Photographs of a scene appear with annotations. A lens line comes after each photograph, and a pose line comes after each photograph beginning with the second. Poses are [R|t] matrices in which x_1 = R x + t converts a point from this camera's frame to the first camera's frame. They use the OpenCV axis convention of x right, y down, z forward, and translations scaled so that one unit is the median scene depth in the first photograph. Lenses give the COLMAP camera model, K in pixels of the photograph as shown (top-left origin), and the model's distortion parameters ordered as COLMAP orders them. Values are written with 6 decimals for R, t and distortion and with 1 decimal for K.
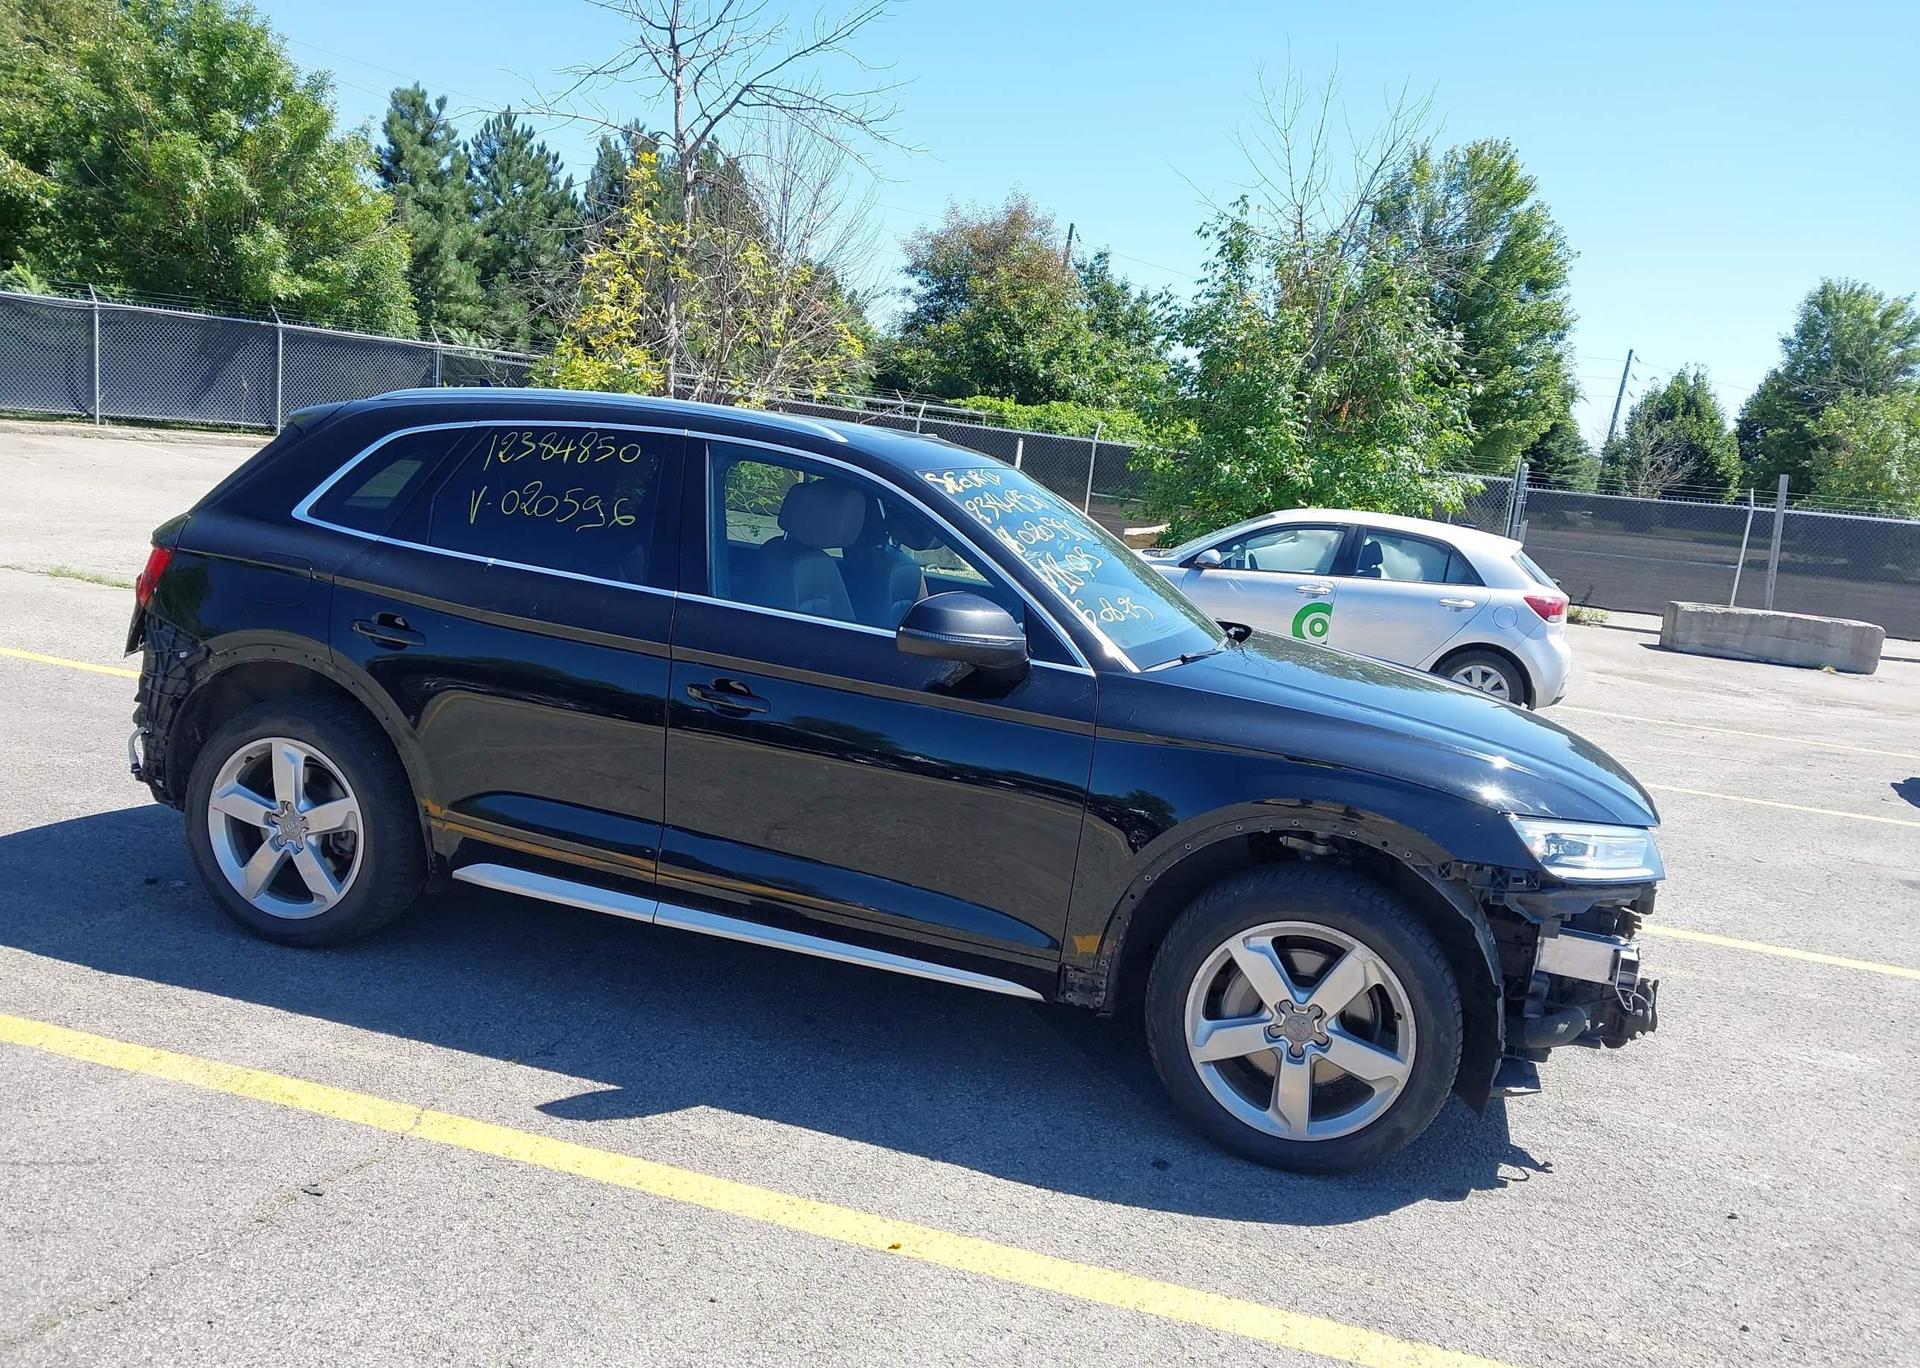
lens RADIAL K [[1497.5, 0, 936.7], [0, 1497.5, 801.6], [0, 0, 1]] dist [0.015130, -0.015620]
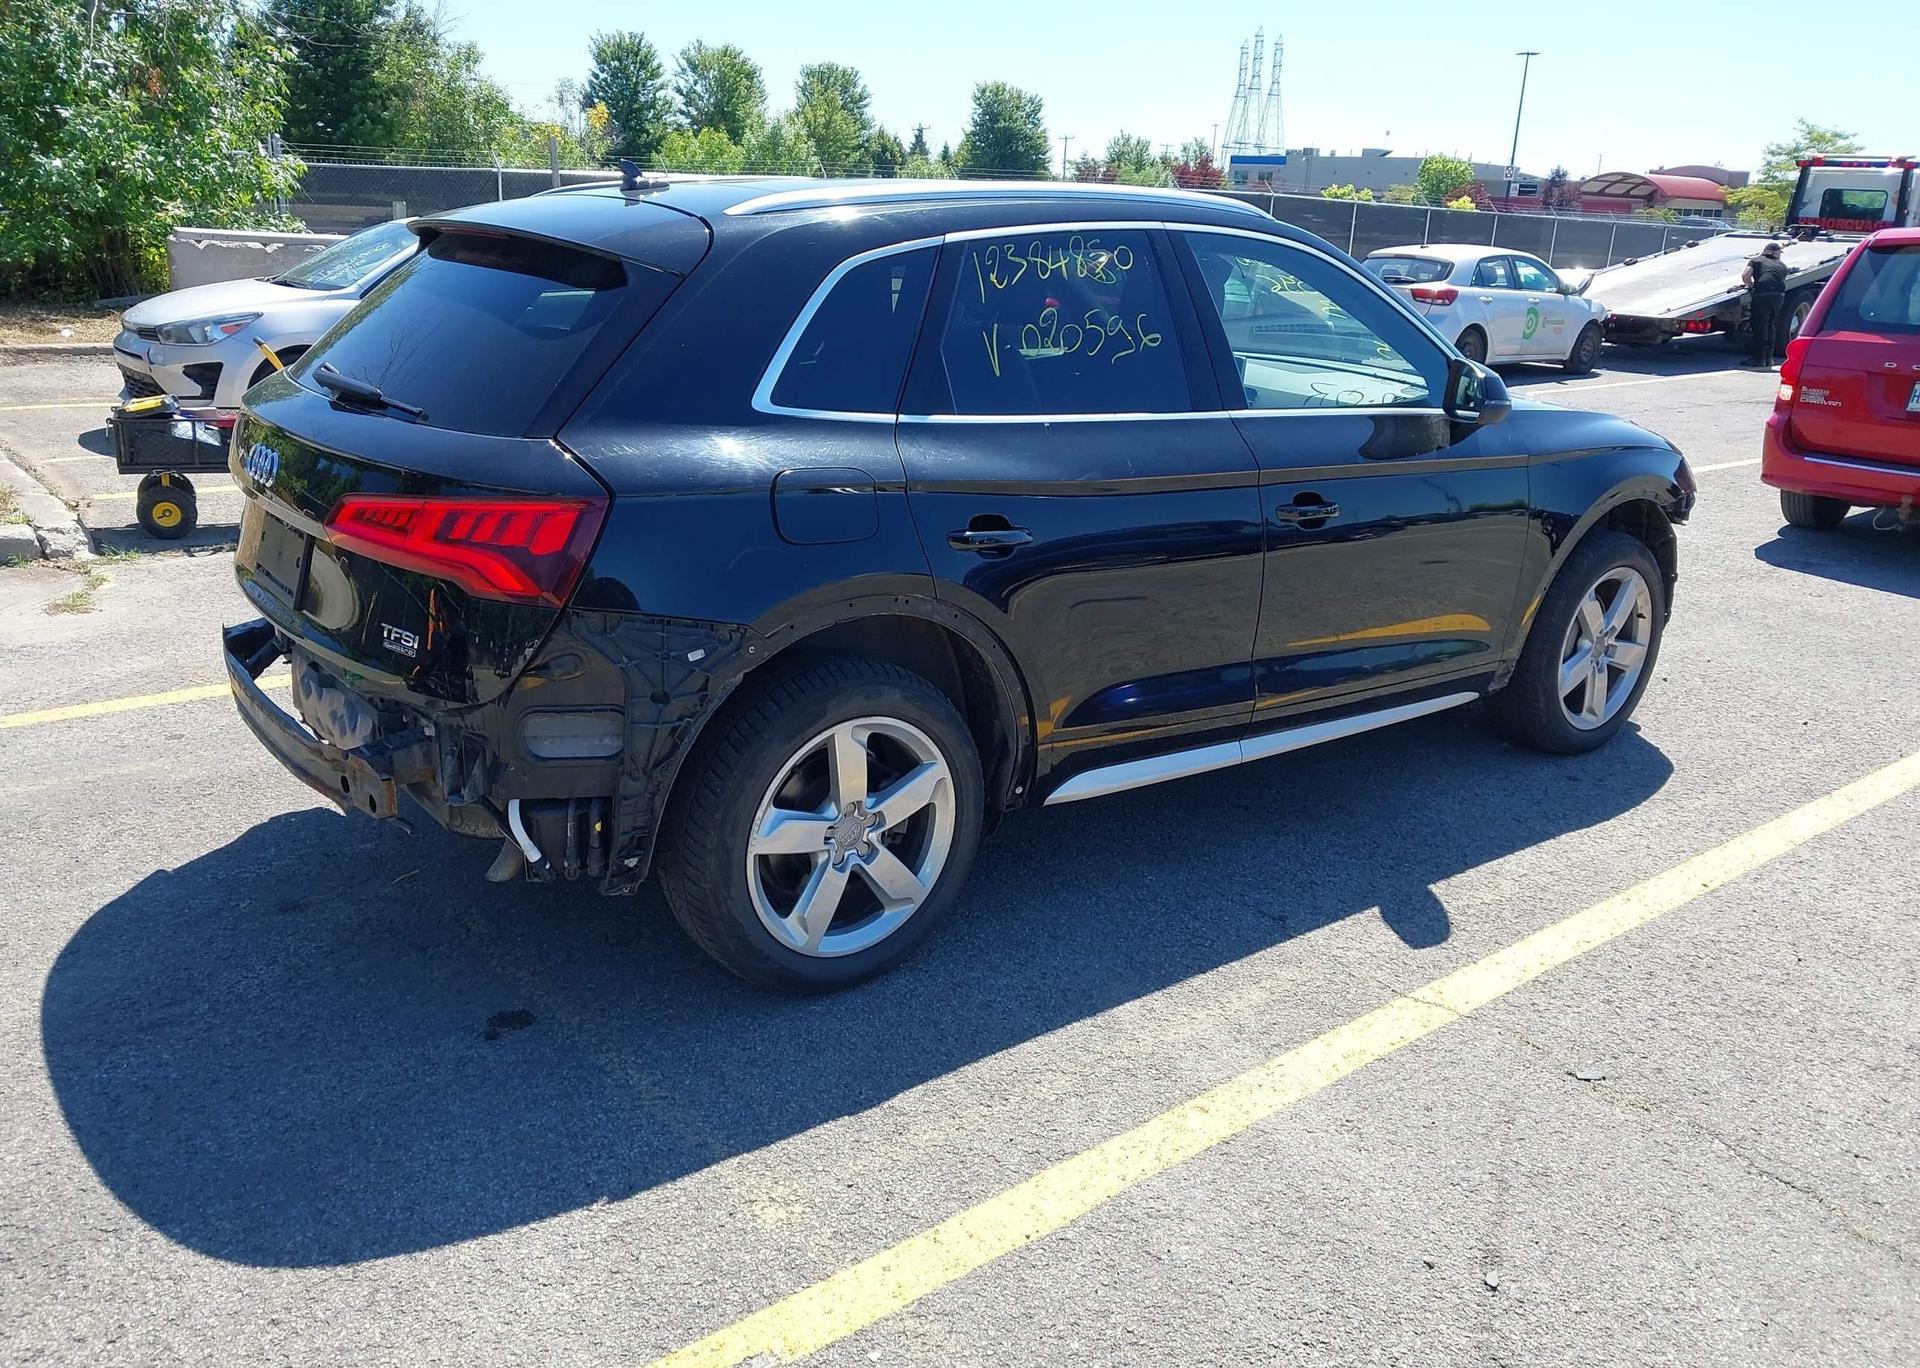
lens RADIAL K [[1494.7, 0, 955.8], [0, 1494.7, 775.6], [0, 0, 1]] dist [0.008638, -0.004627]
pose [[0.582658, -0.360526, 0.728375, -0.223606], [0.209796, 0.932569, 0.293772, -0.052010], [-0.785172, -0.018358, 0.619005, 0.122639]]
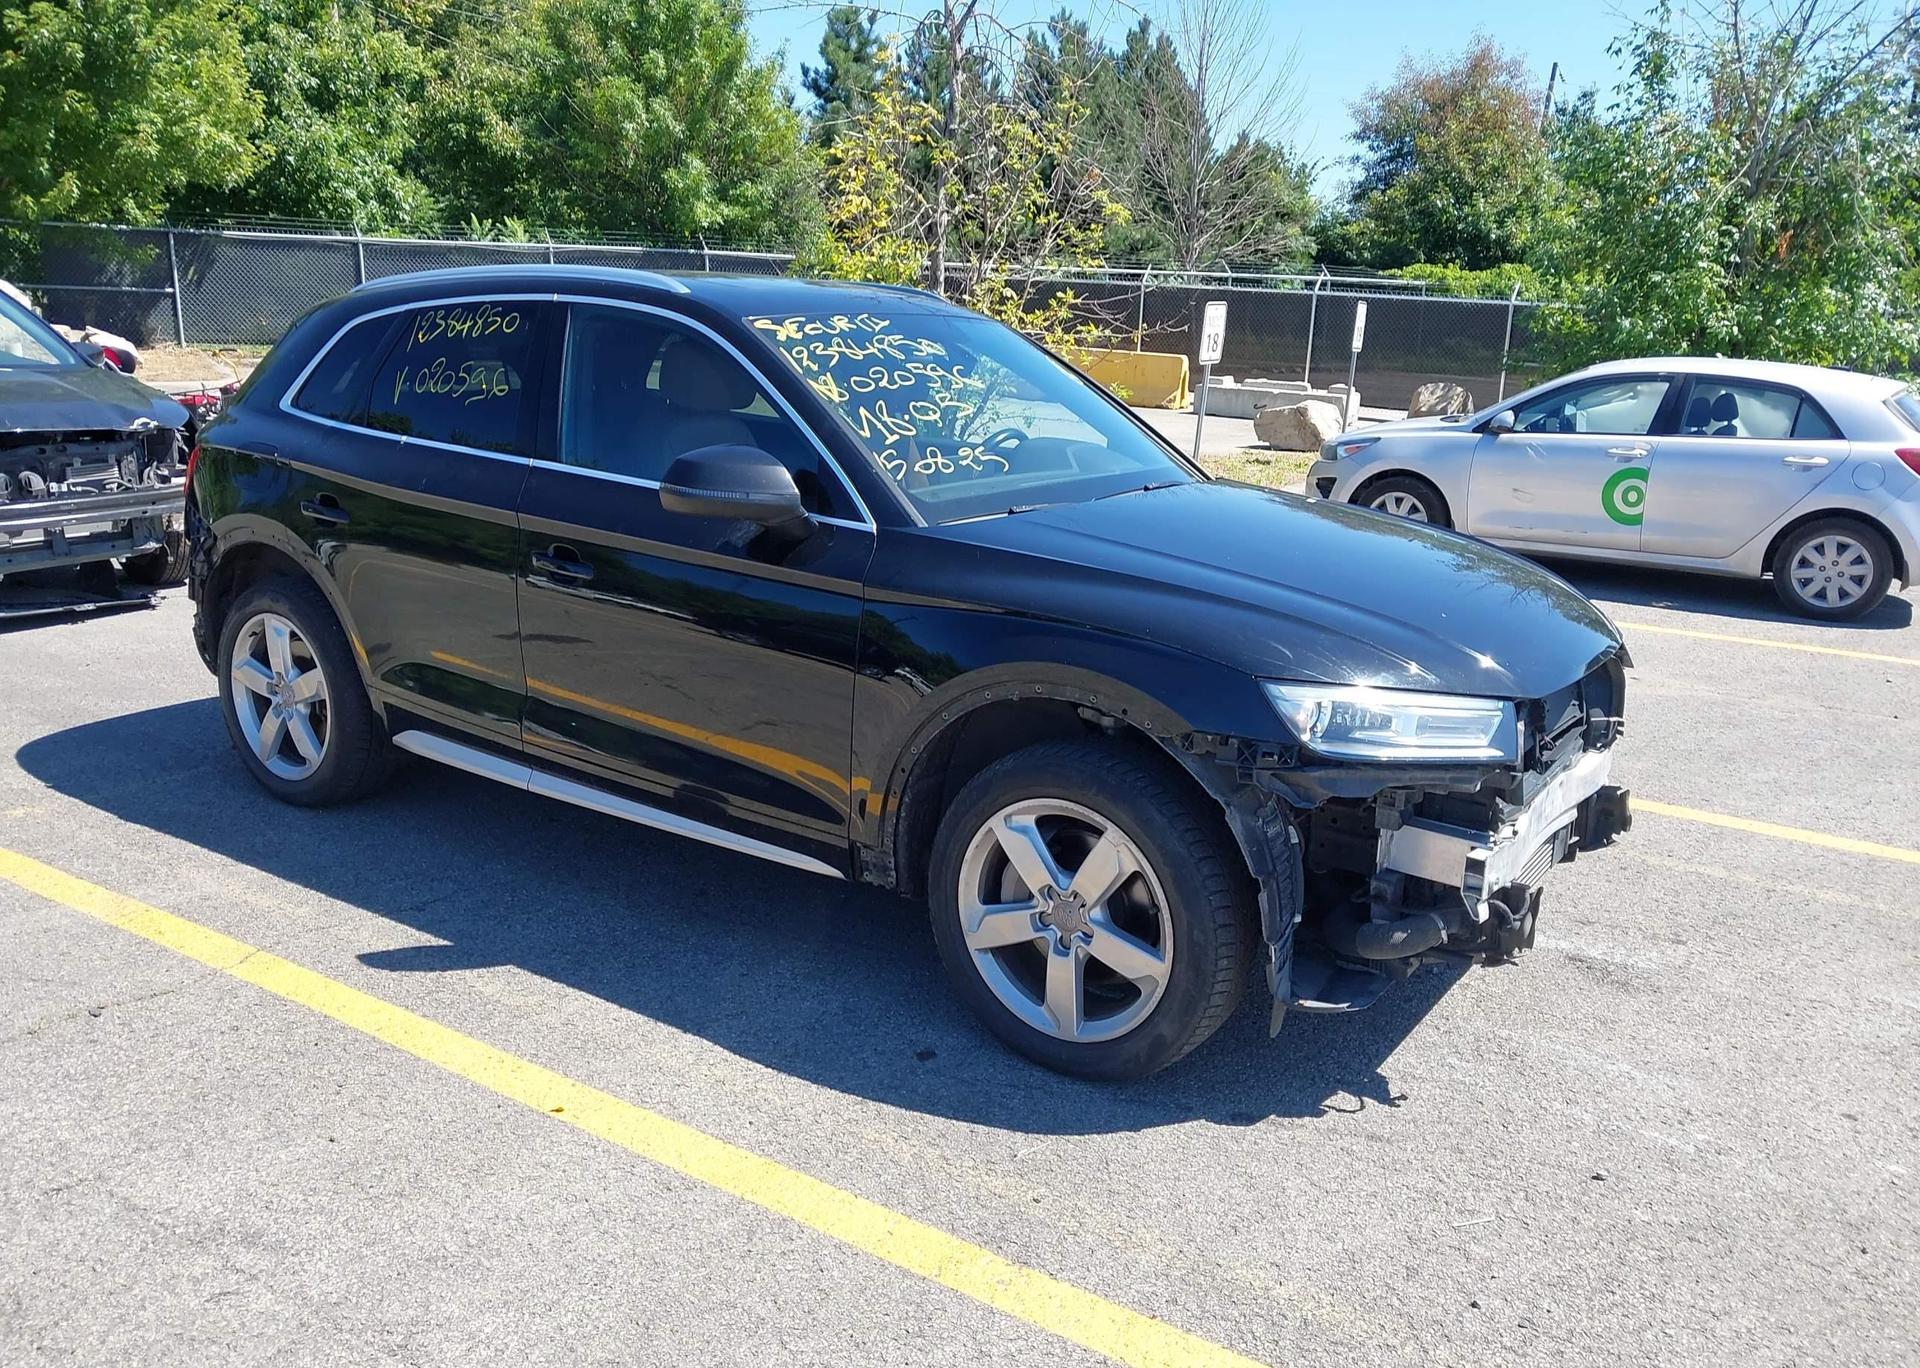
lens RADIAL K [[1497.5, 0, 936.7], [0, 1497.5, 801.6], [0, 0, 1]] dist [0.015130, -0.015620]
pose [[0.951020, 0.027574, -0.307896, 0.086920], [-0.008400, 0.997951, 0.063426, 0.004935], [0.309014, -0.057733, 0.949304, 0.025231]]
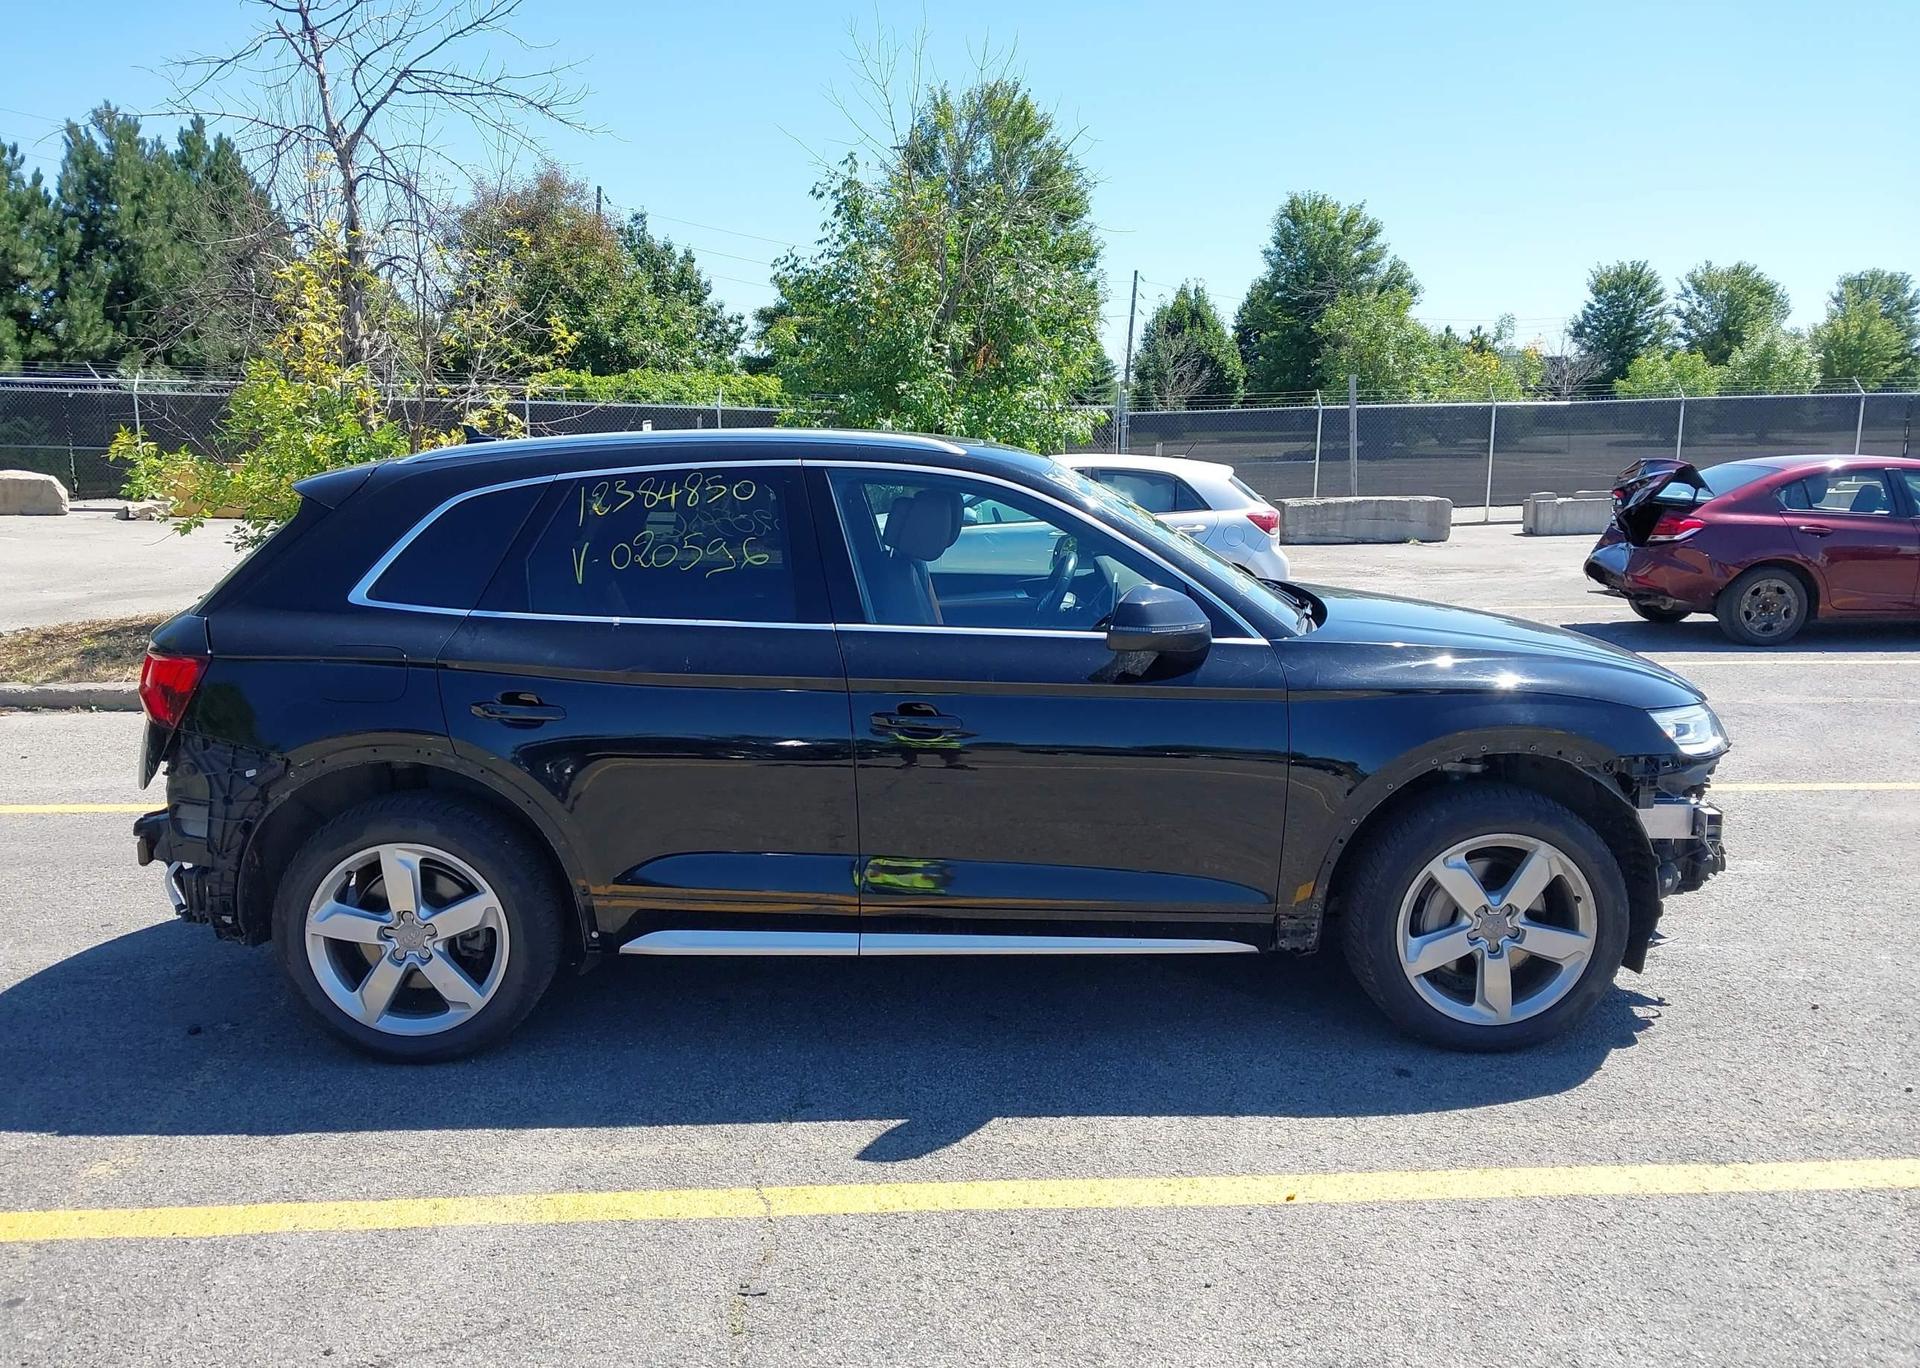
lens RADIAL K [[1497.5, 0, 959.0], [0, 1497.5, 799.1], [0, 0, 1]] dist [0.018899, -0.021310]
pose [[0.944794, -0.176931, 0.275788, -0.085038], [0.169560, 0.984223, 0.050546, -0.013571], [-0.280380, -0.000993, 0.959889, 0.005586]]
